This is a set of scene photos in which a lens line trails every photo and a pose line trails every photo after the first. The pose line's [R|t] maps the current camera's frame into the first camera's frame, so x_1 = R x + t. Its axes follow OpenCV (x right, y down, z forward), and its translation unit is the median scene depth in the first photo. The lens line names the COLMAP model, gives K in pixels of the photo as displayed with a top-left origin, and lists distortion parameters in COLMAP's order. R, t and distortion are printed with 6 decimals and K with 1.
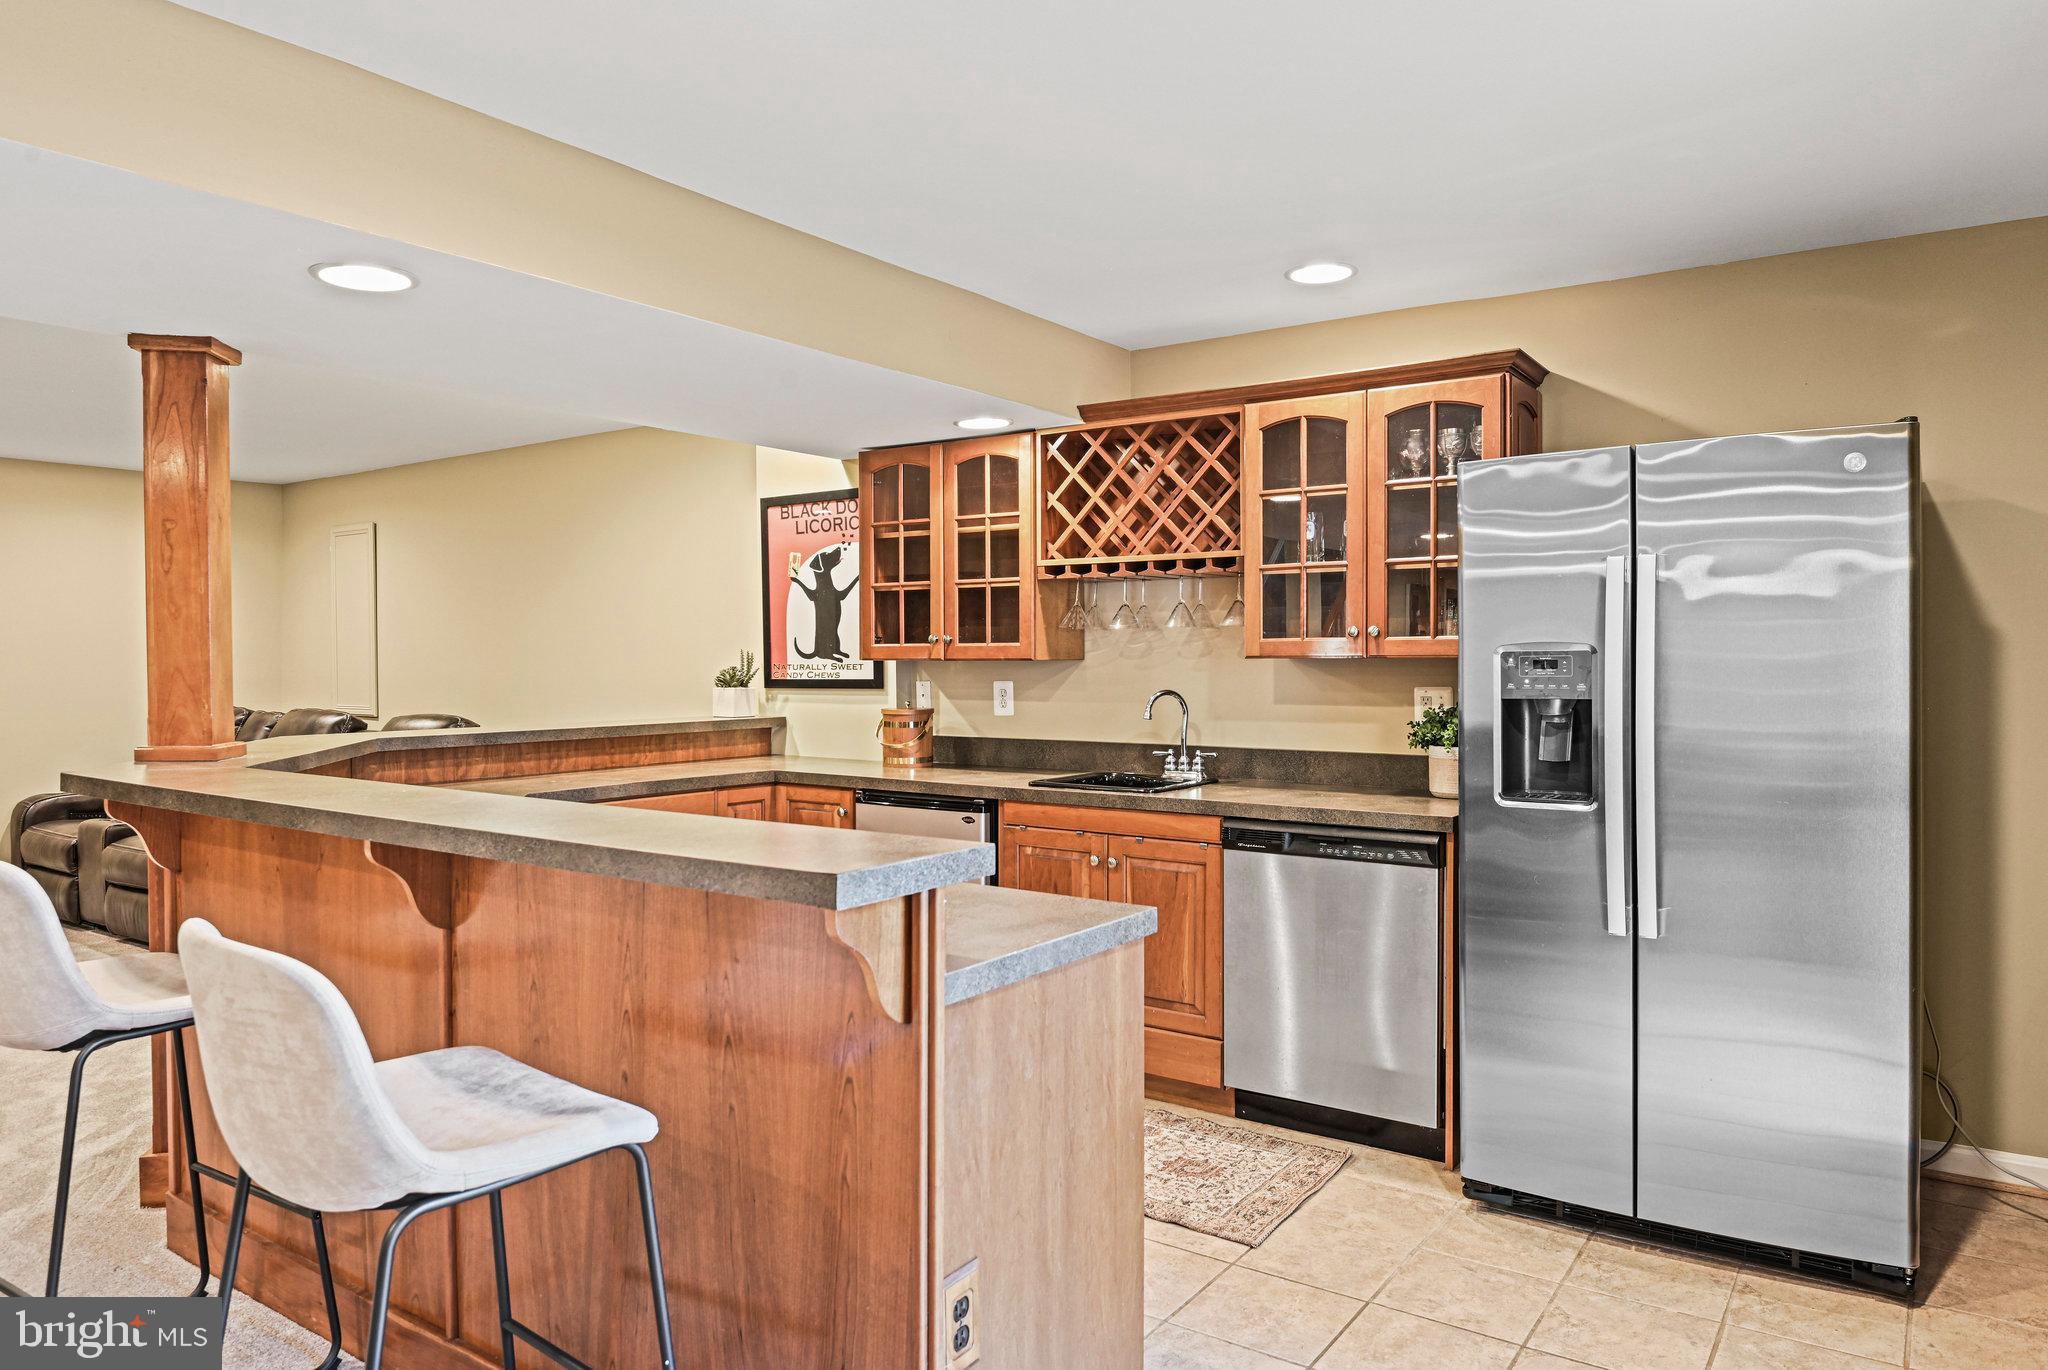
lens RADIAL K [[1278.6, 0, 1028.4], [0, 1278.6, 681.0], [0, 0, 1]] dist [-0.008036, -0.006101]
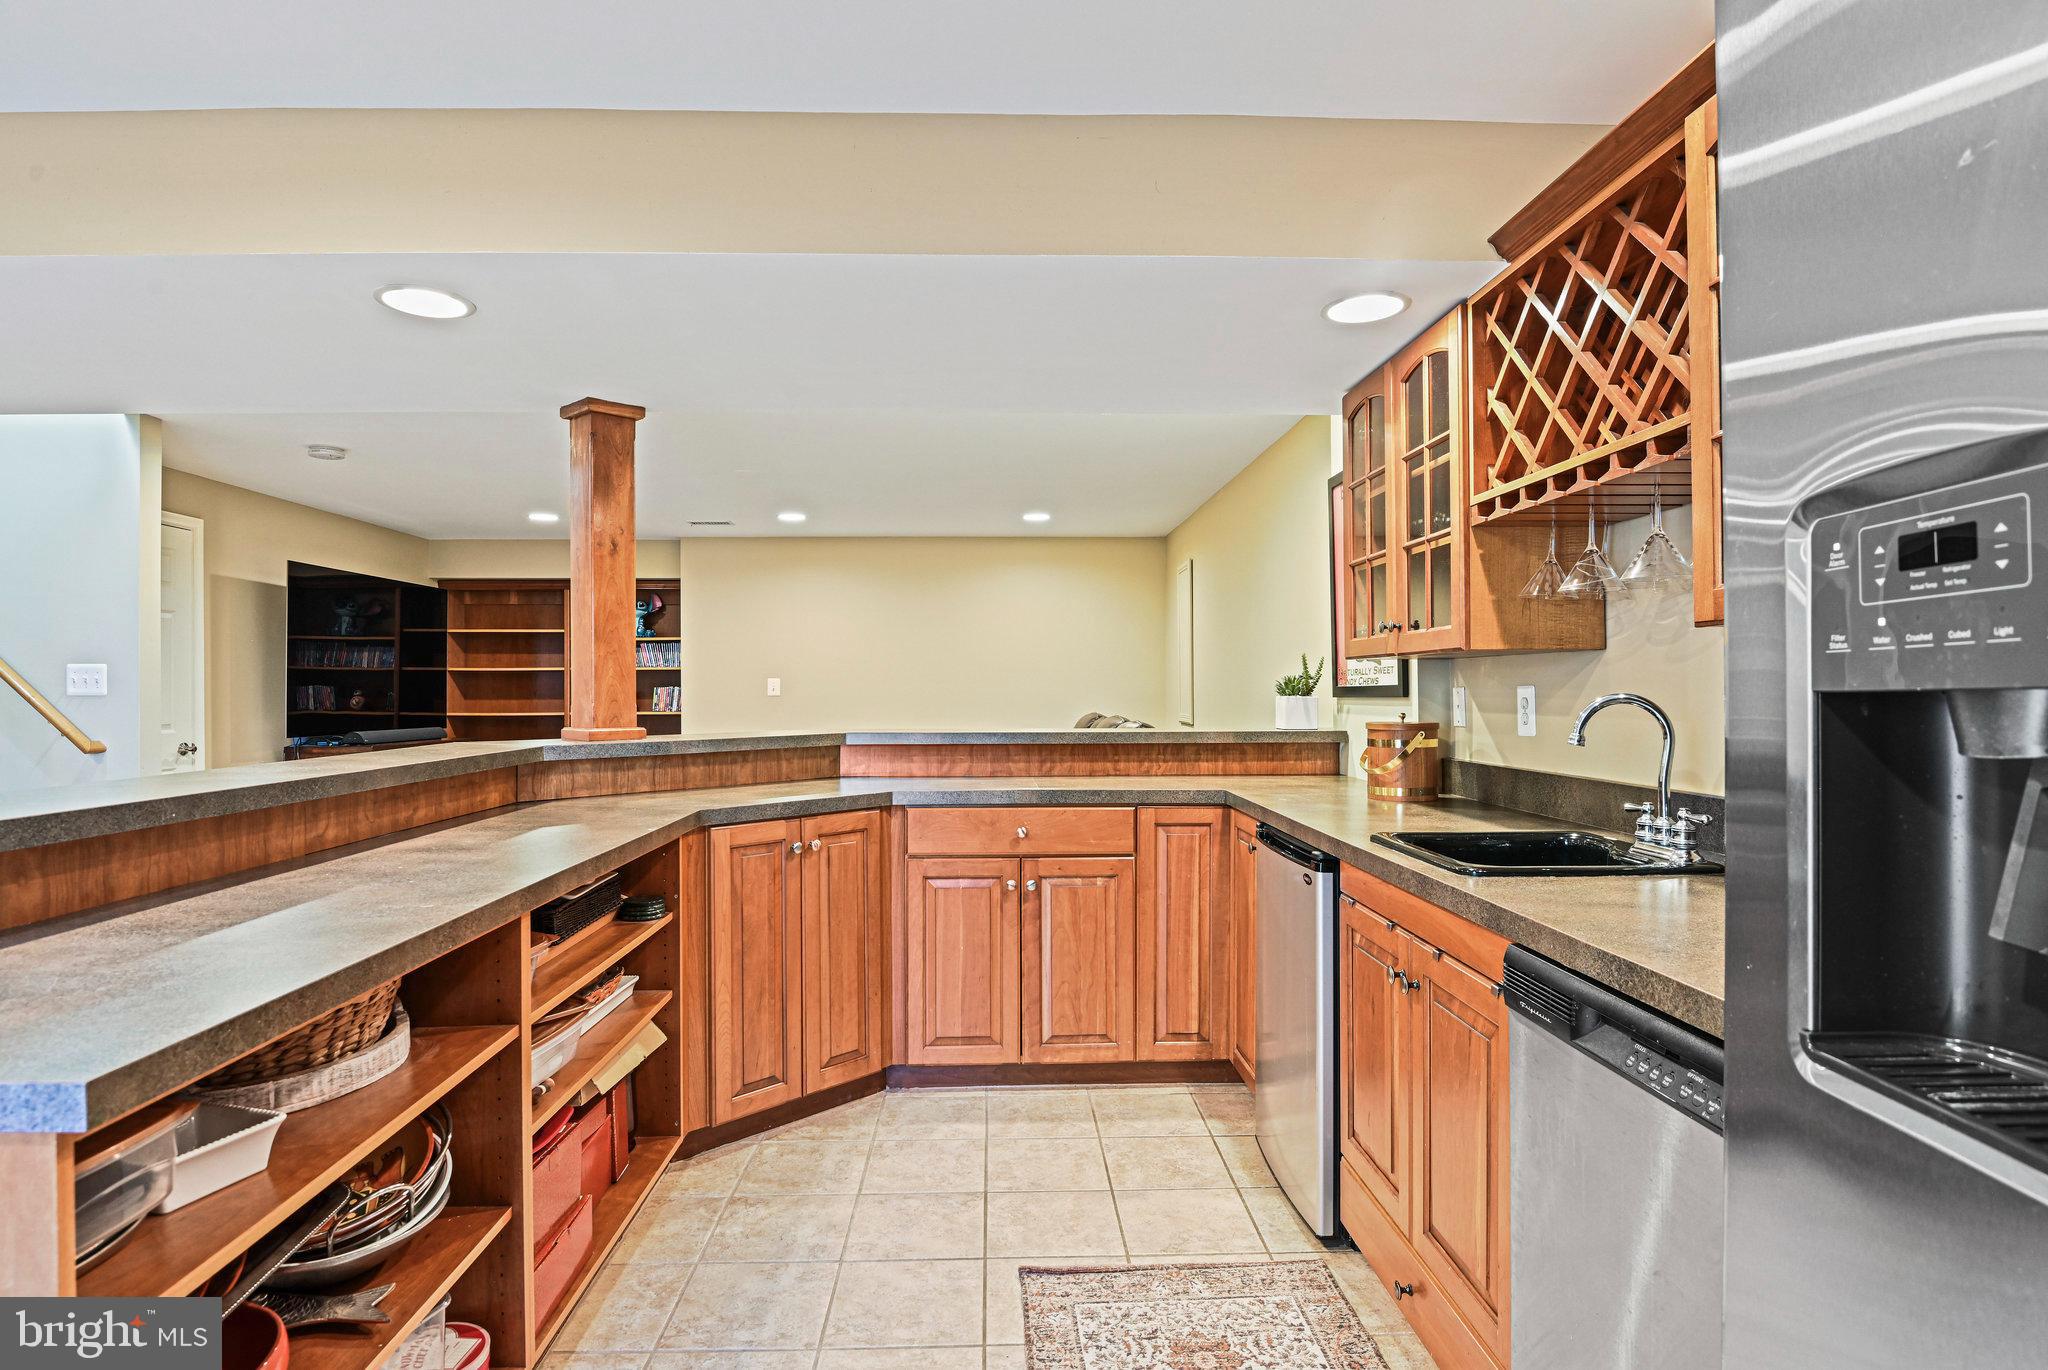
lens RADIAL K [[1077.0, 0, 1025.2], [0, 1077.0, 684.8], [0, 0, 1]] dist [-0.007550, -0.000784]
pose [[0.611500, -0.003641, -0.791236, 0.299929], [-0.011124, 0.999851, -0.013199, 0.011495], [0.791167, 0.016873, 0.611368, 0.480603]]
